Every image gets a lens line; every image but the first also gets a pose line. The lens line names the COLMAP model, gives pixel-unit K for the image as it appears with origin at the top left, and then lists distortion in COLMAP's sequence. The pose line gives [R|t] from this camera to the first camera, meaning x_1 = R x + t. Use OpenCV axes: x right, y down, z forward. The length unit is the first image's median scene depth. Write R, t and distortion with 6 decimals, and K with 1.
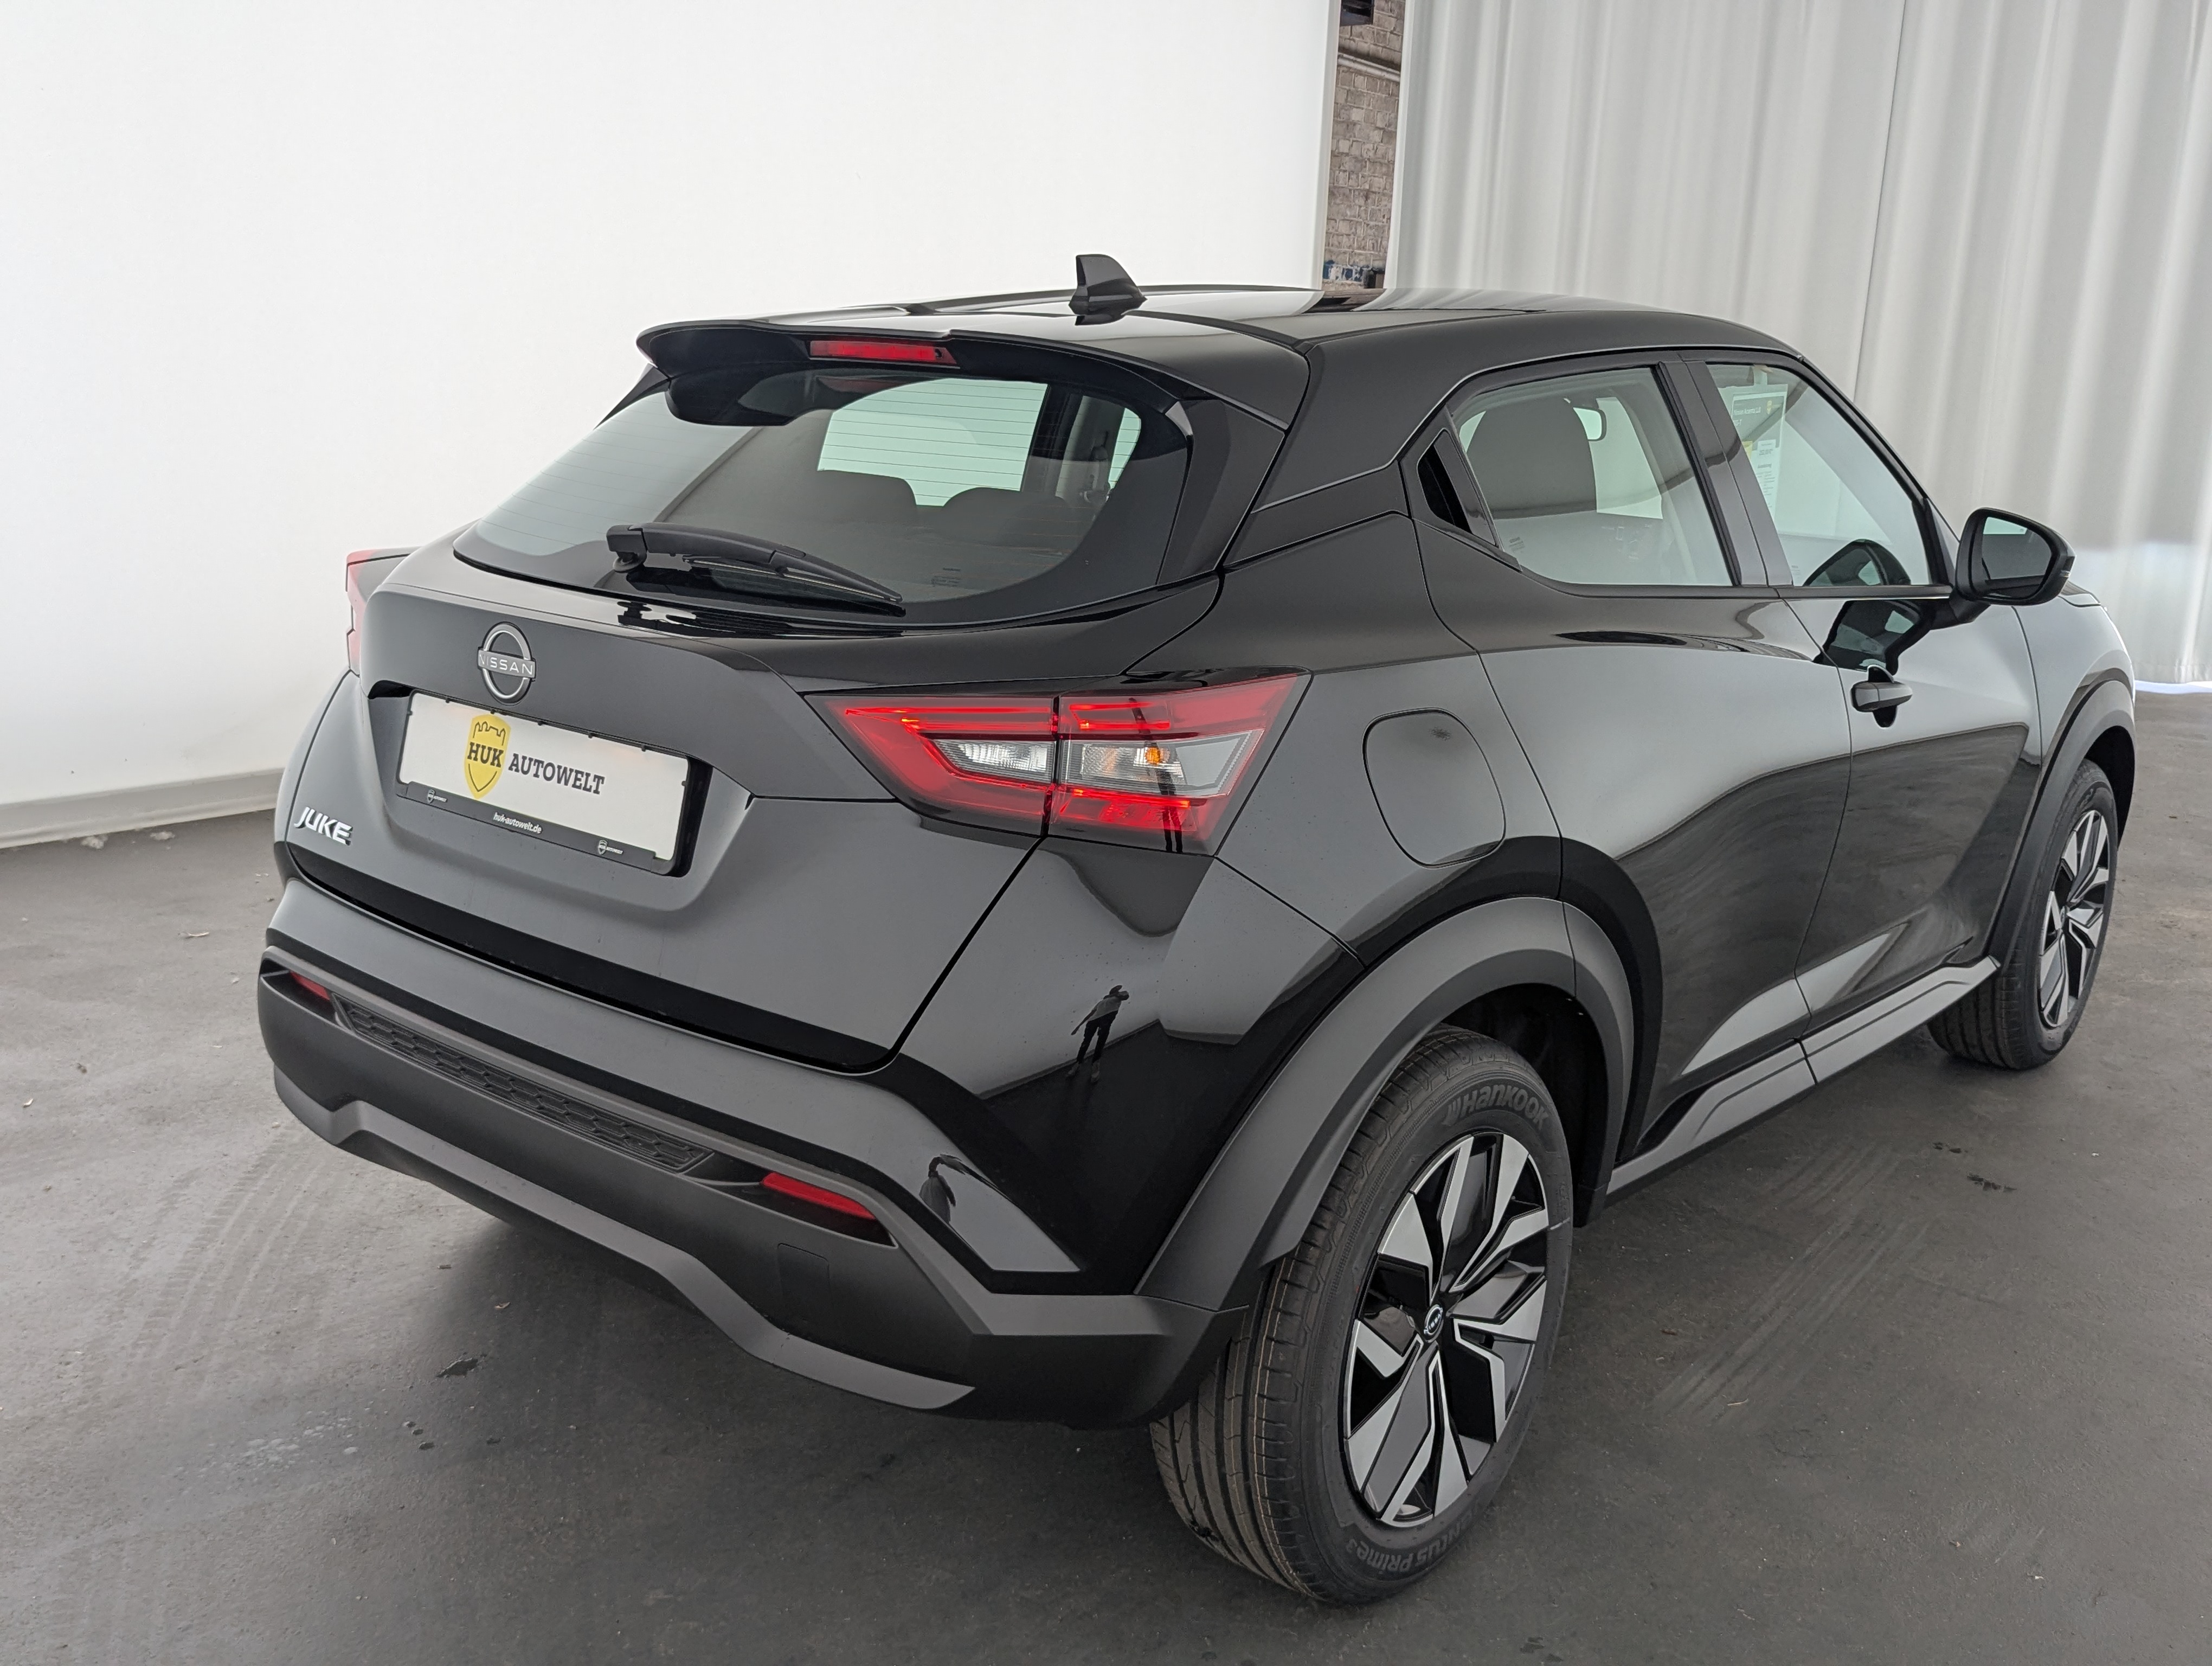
lens RADIAL K [[2099.3, 0, 1105.0], [0, 2099.3, 832.1], [0, 0, 1]] dist [0.034094, 0.000000]
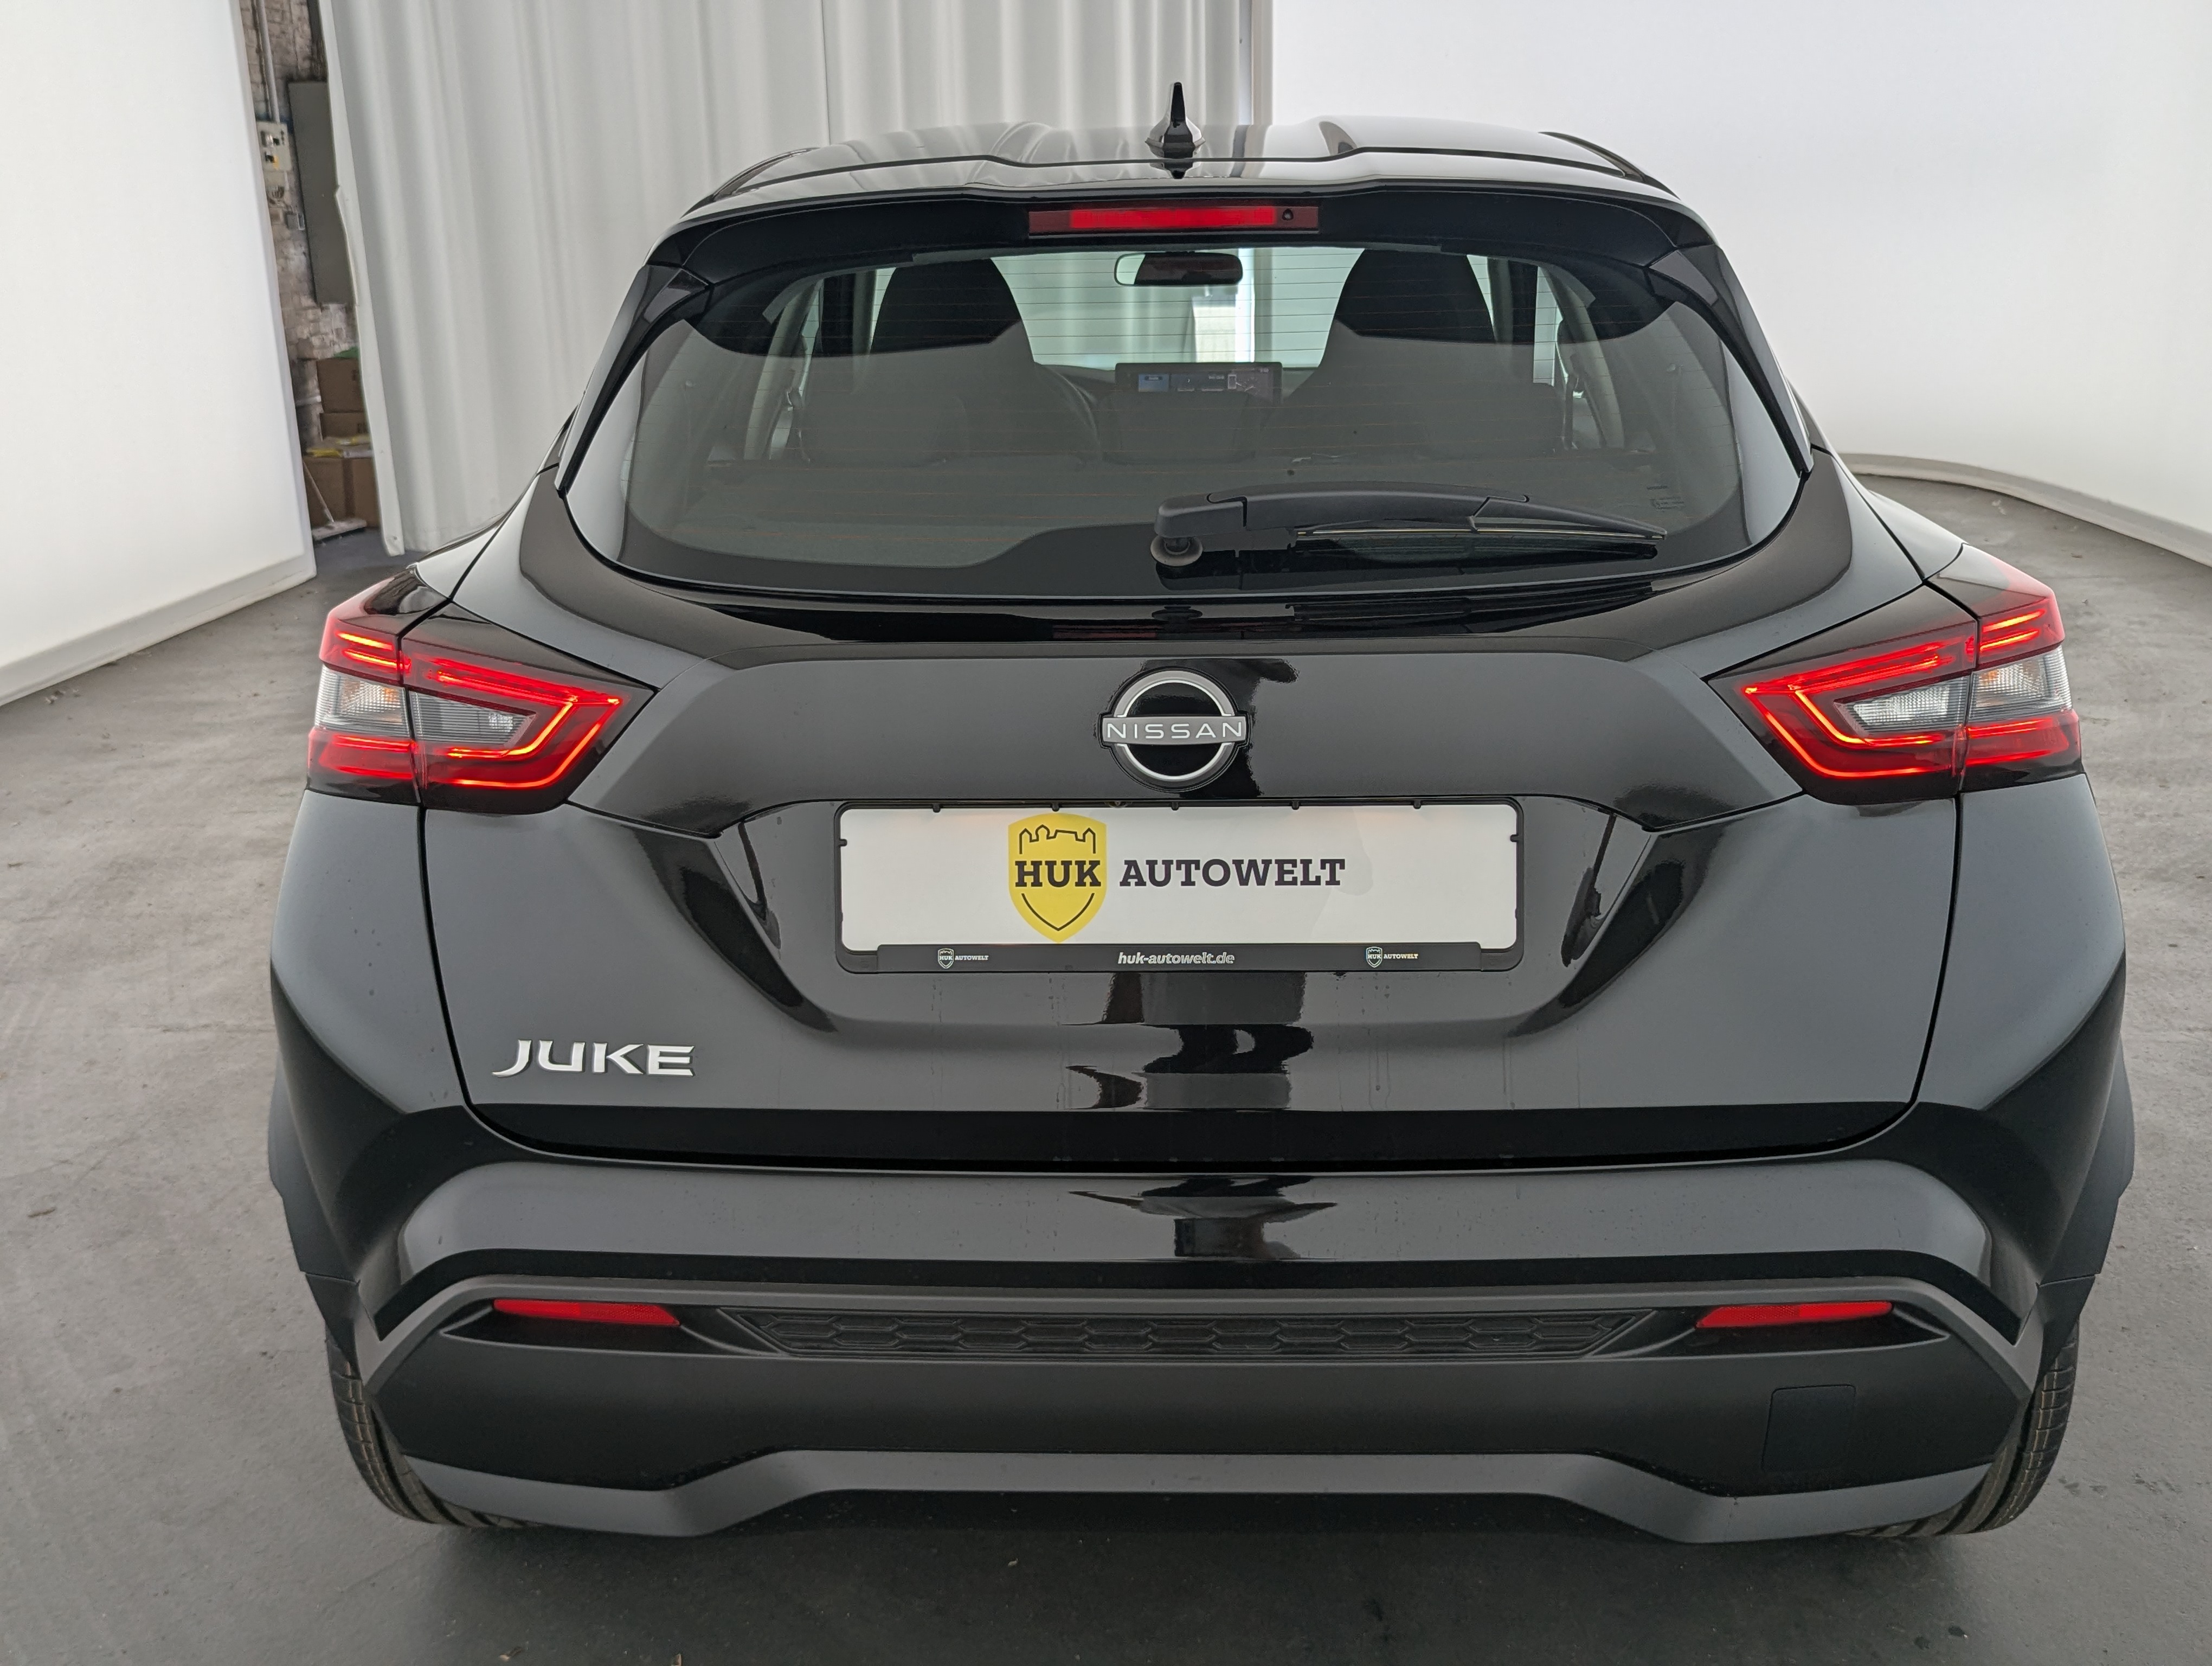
lens RADIAL K [[2099.3, 0, 1099.0], [0, 2099.3, 822.5], [0, 0, 1]] dist [0.034094, 0.000000]
pose [[0.787184, -0.231013, 0.571816, -0.677650], [0.192943, 0.972899, 0.127437, -0.138078], [-0.585759, 0.010012, 0.810423, 0.476209]]
